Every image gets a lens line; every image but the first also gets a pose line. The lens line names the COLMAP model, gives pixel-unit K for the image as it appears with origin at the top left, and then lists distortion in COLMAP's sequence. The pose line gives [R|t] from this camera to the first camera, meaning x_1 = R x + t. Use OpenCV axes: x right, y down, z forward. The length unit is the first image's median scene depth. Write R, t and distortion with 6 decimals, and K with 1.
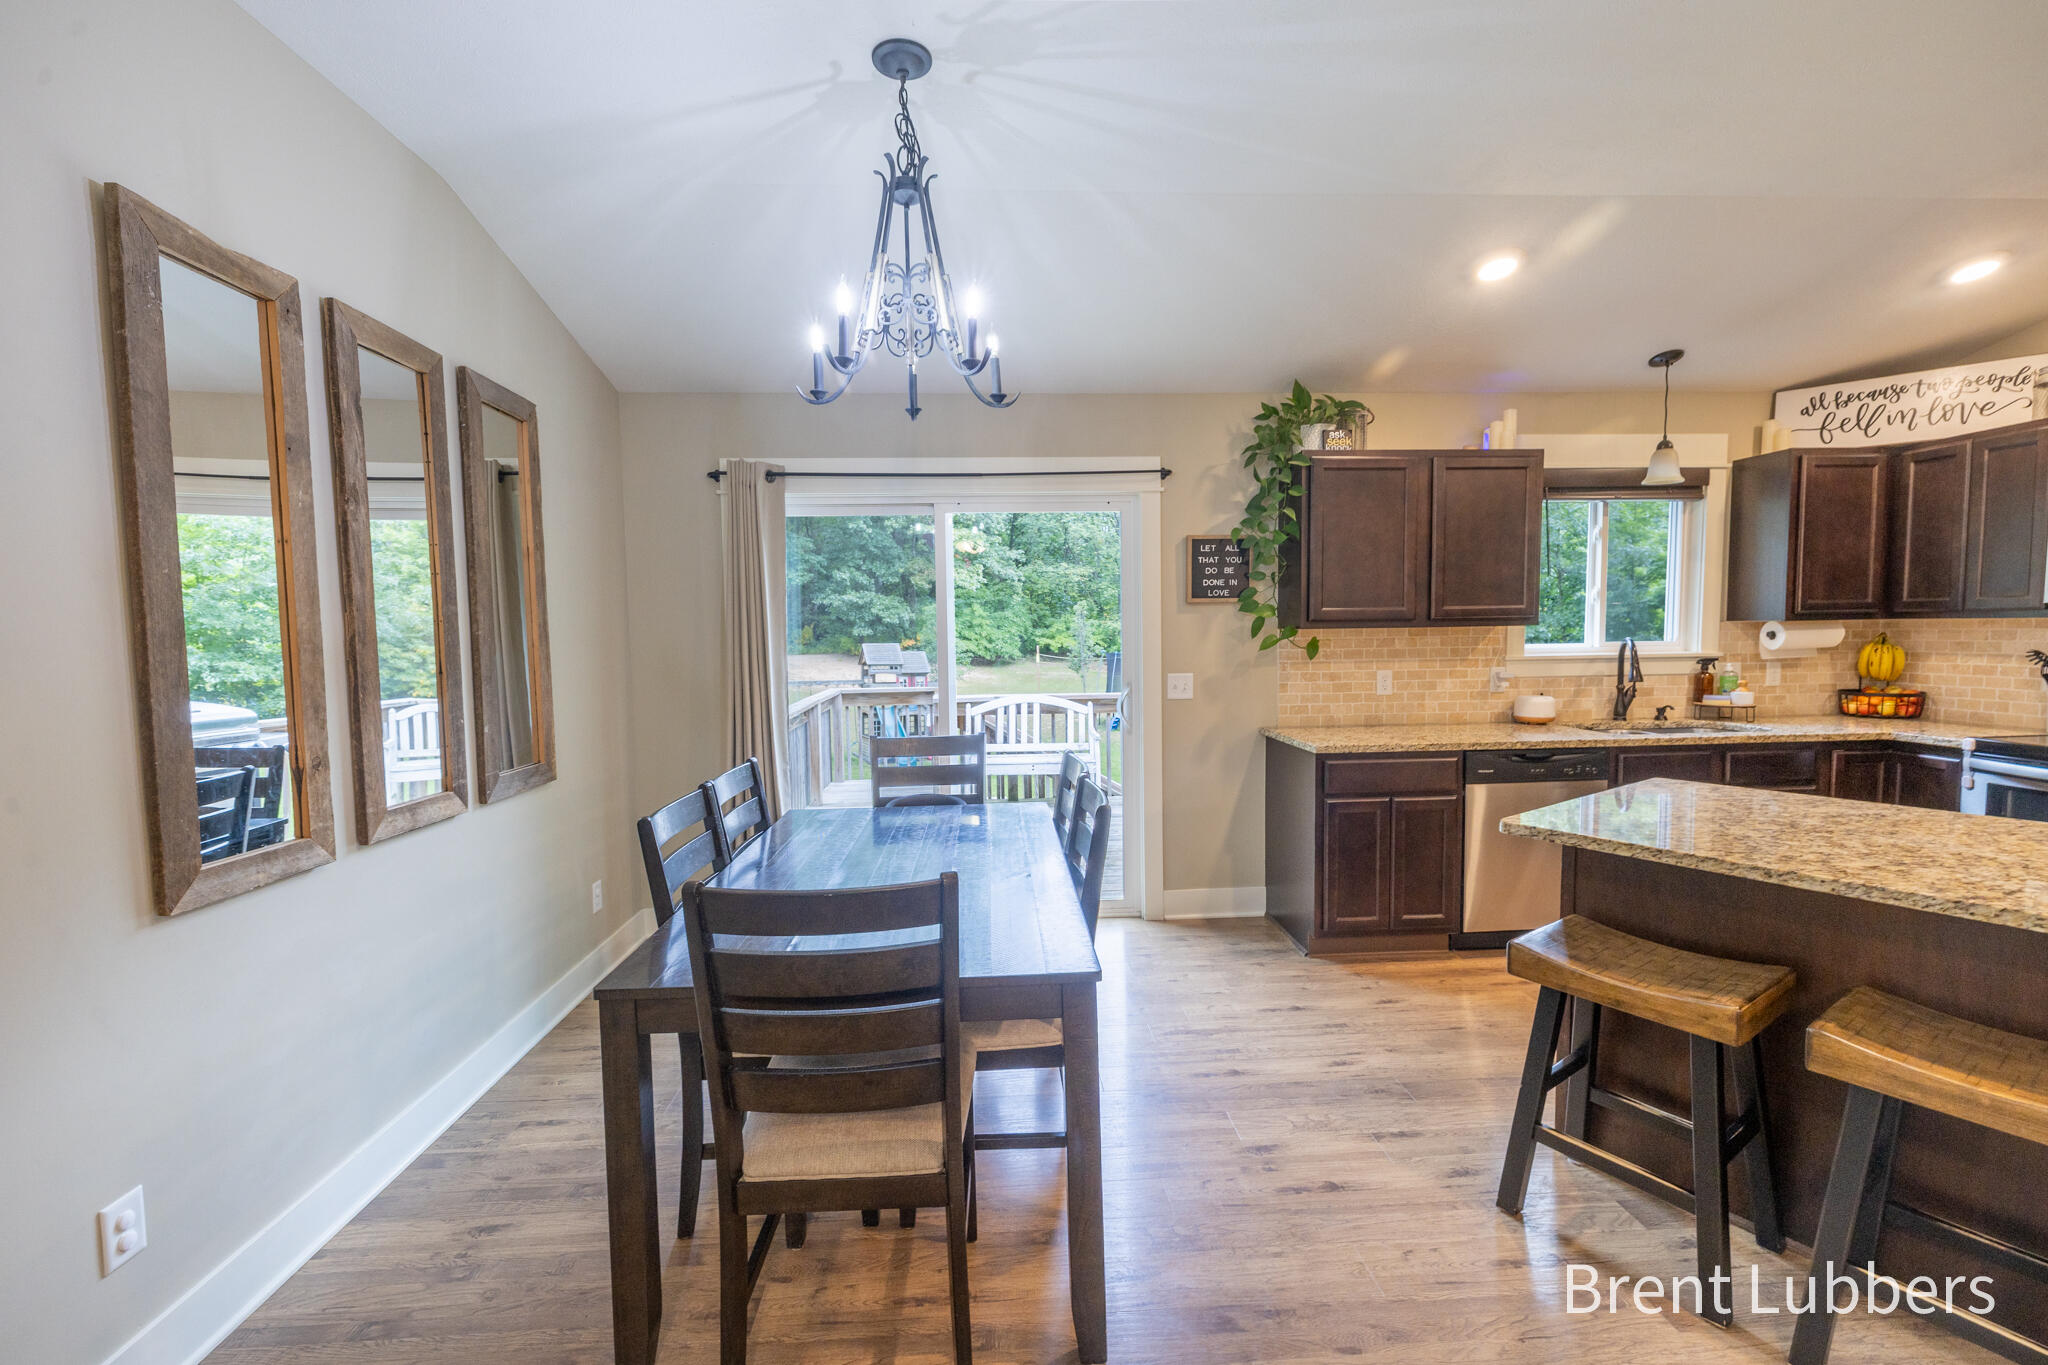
lens RADIAL K [[858.9, 0, 1026.8], [0, 858.9, 684.1], [0, 0, 1]] dist [-0.000517, -0.000124]
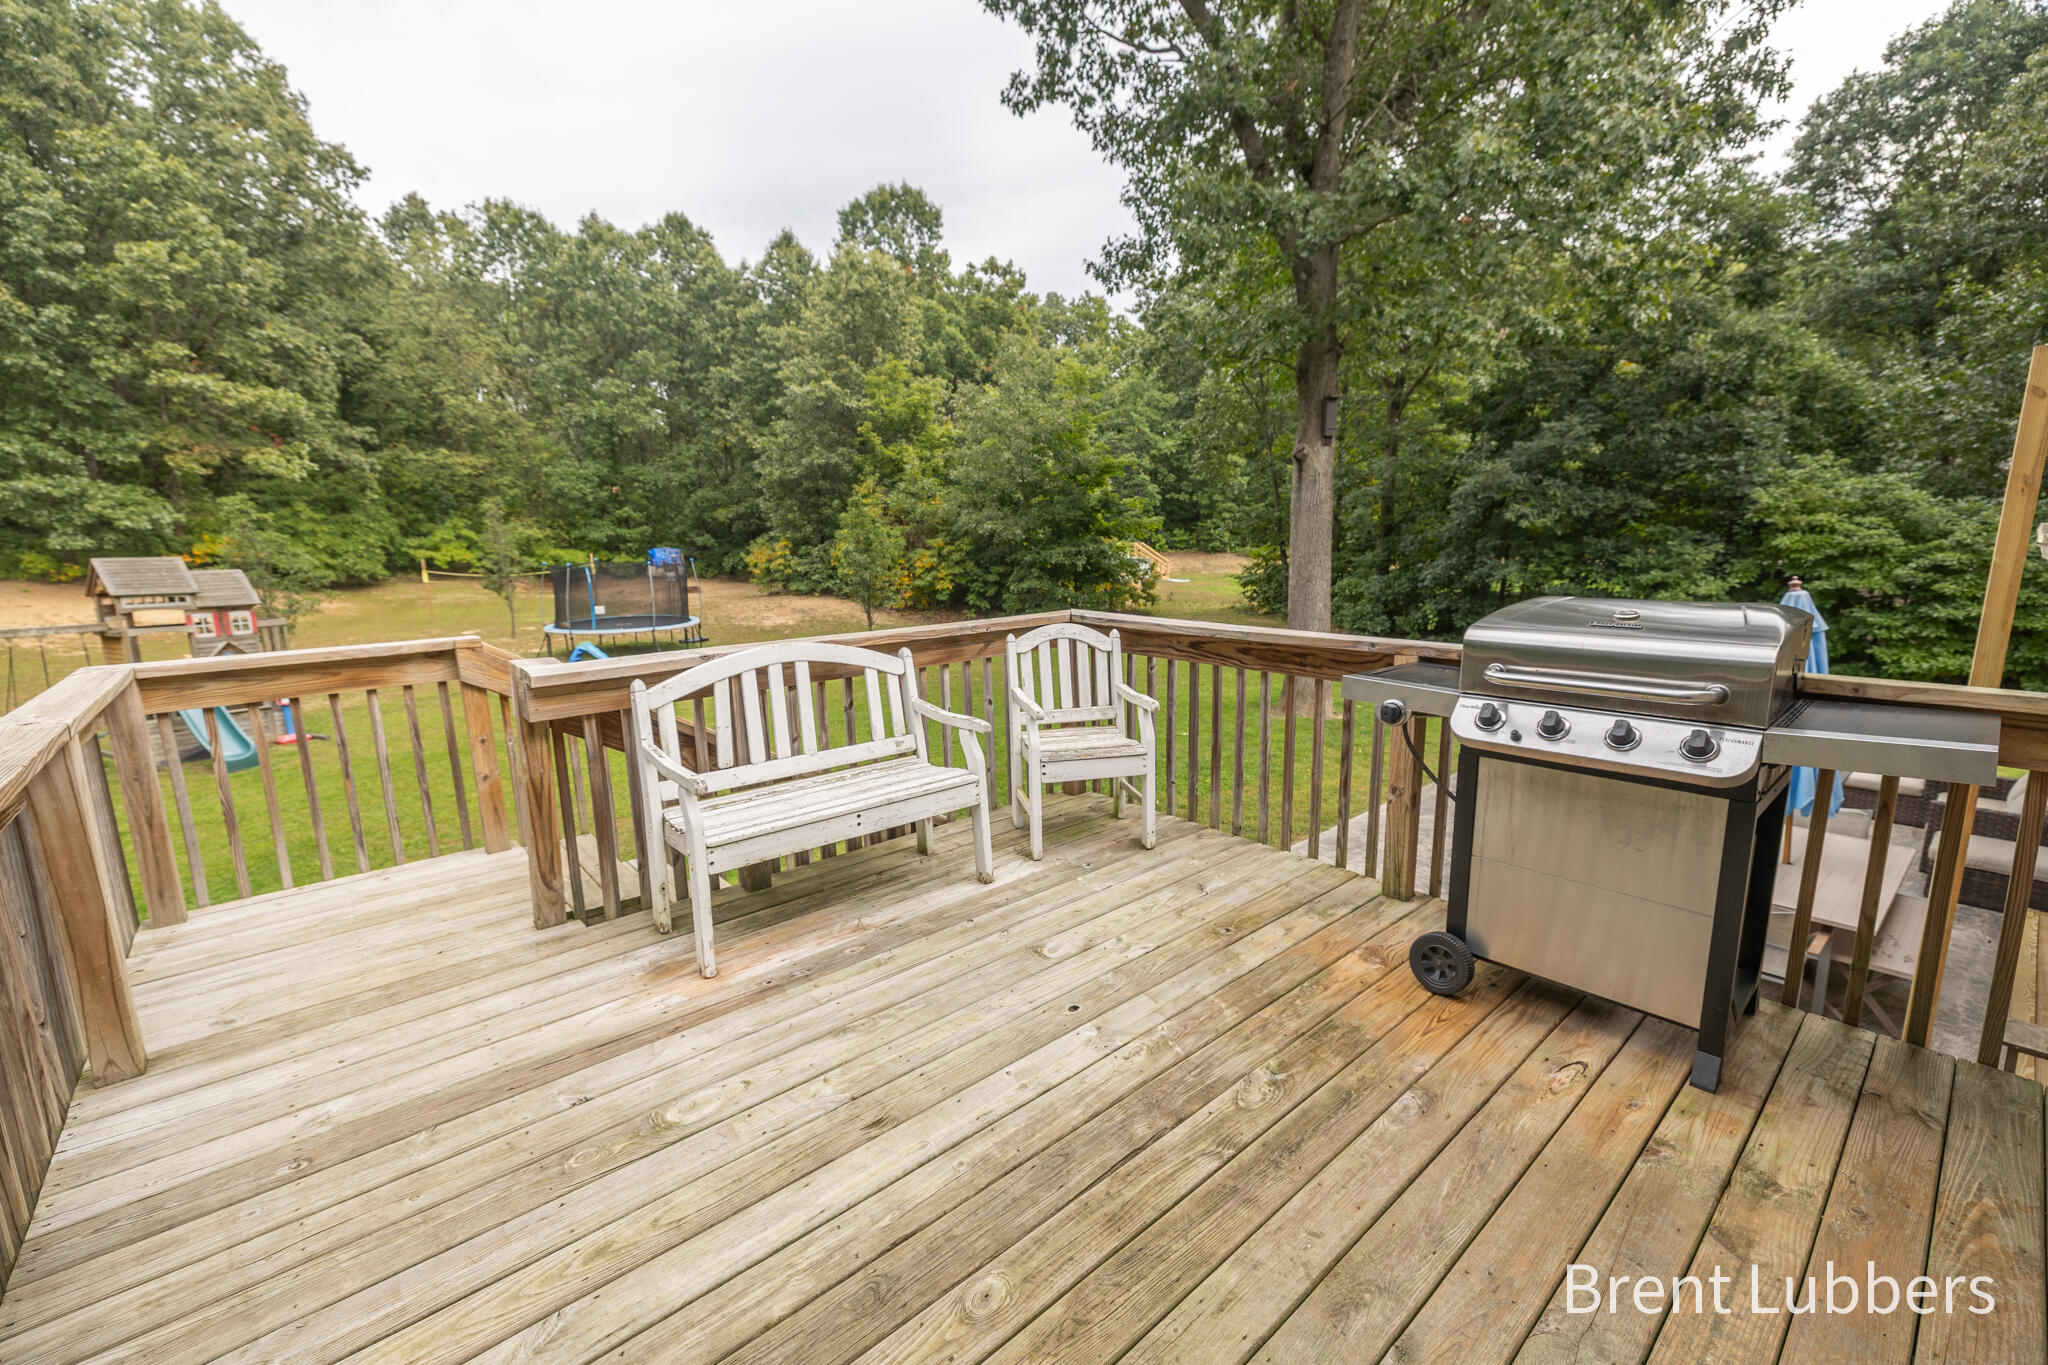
lens RADIAL K [[857.7, 0, 1028.4], [0, 857.7, 683.8], [0, 0, 1]] dist [0.002212, -0.000420]
pose [[0.794842, -0.109715, 0.596815, -0.296946], [0.047339, 0.991733, 0.119268, -0.024498], [-0.604966, -0.066547, 0.793465, 1.099543]]
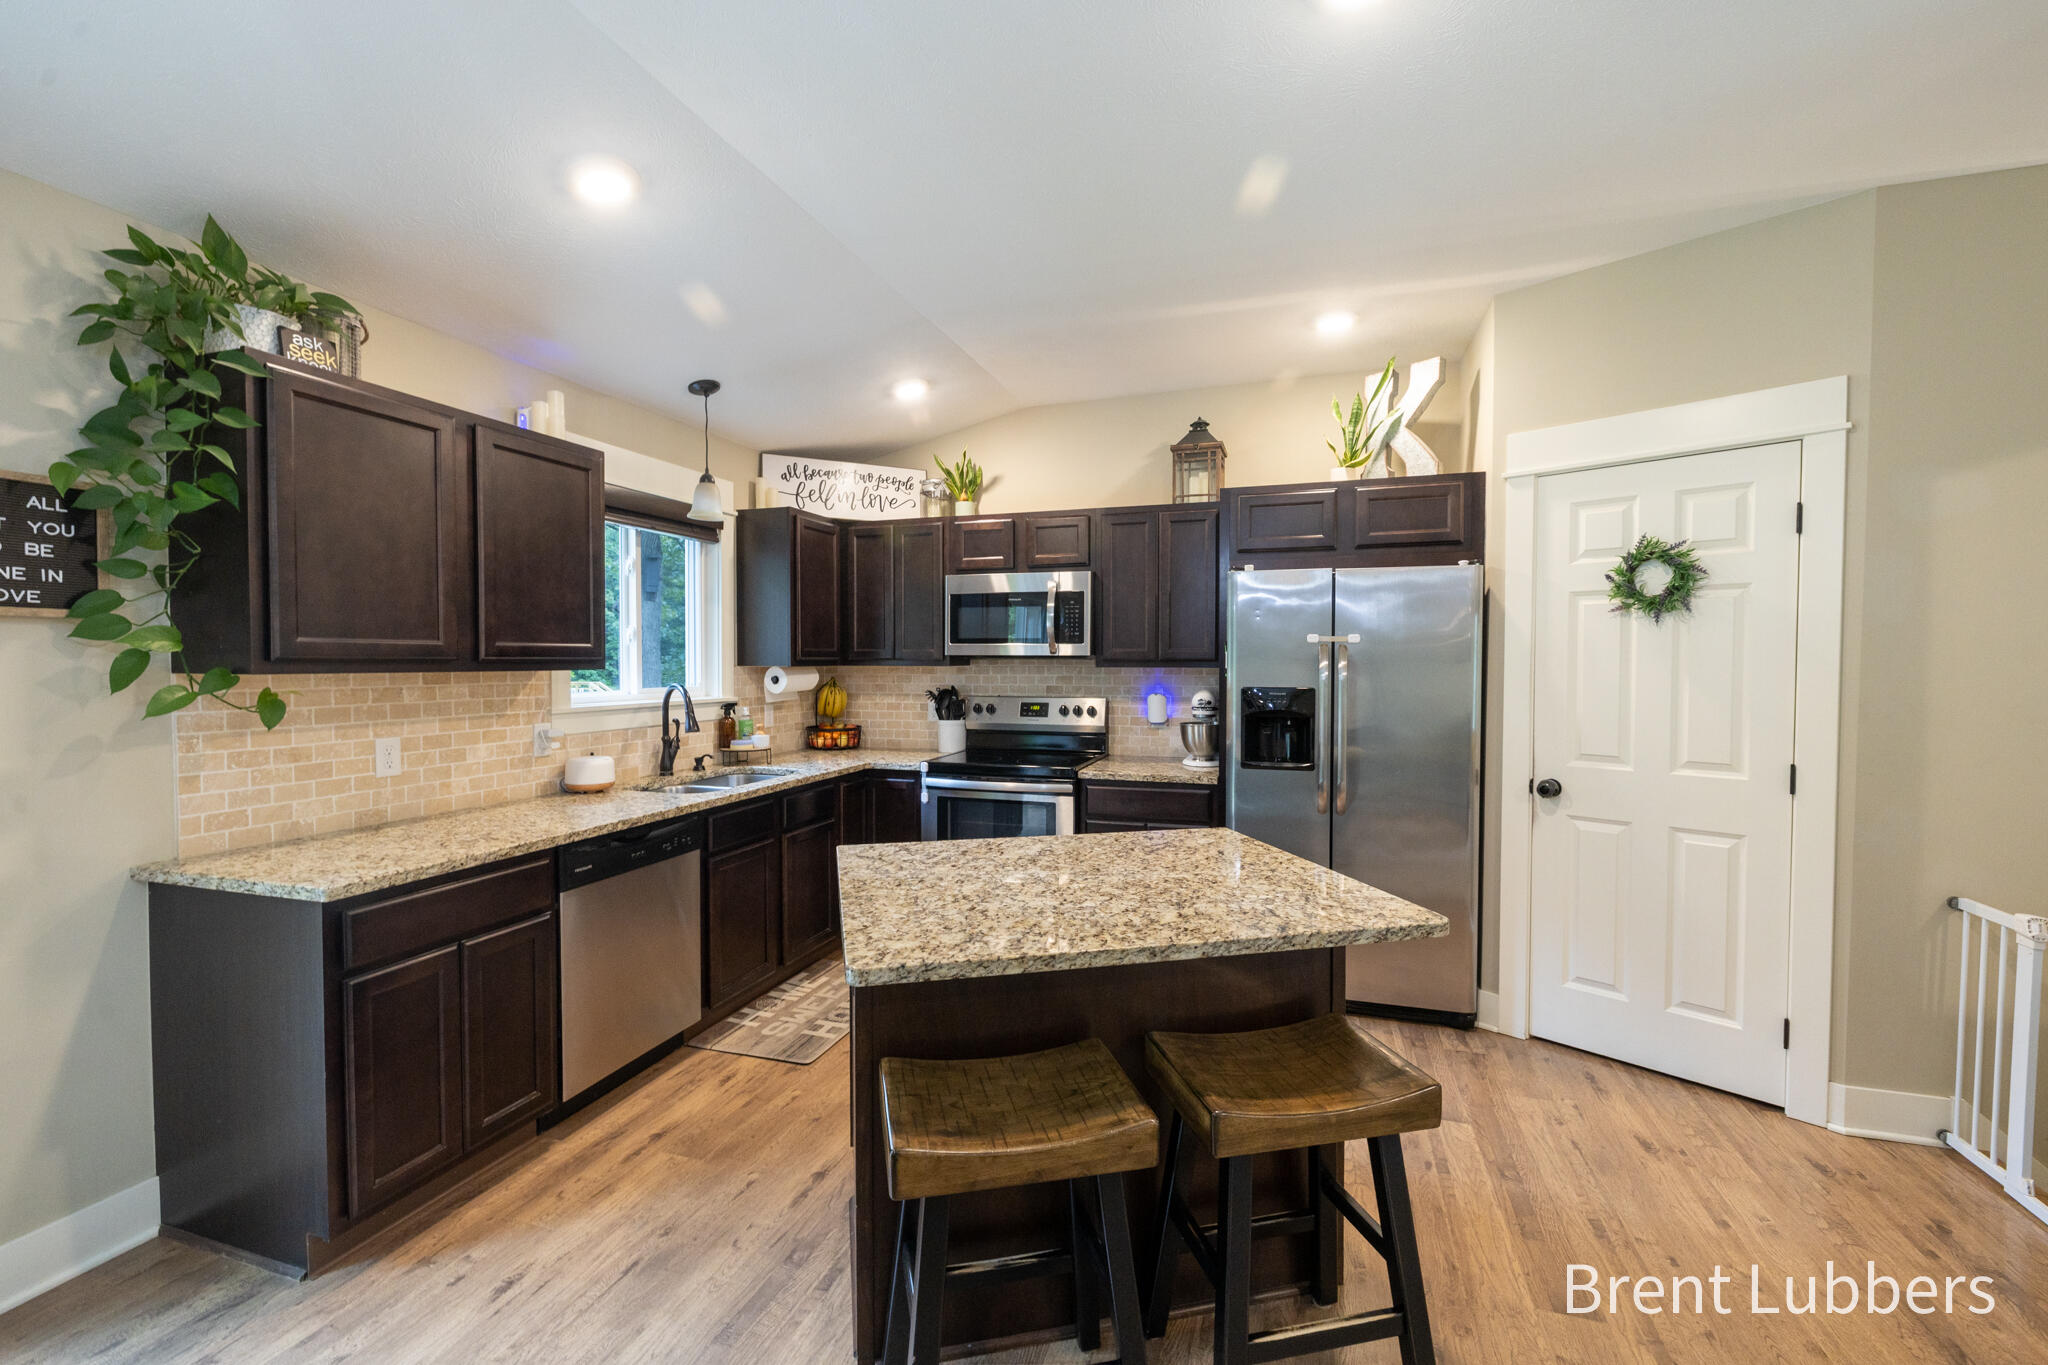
lens RADIAL K [[858.9, 0, 1026.8], [0, 858.9, 684.1], [0, 0, 1]] dist [-0.000517, -0.000124]
pose [[0.364723, -0.010436, 0.931057, -0.006333], [0.055114, 0.998426, -0.010399, -0.023789], [-0.929483, 0.055107, 0.364724, 0.327245]]
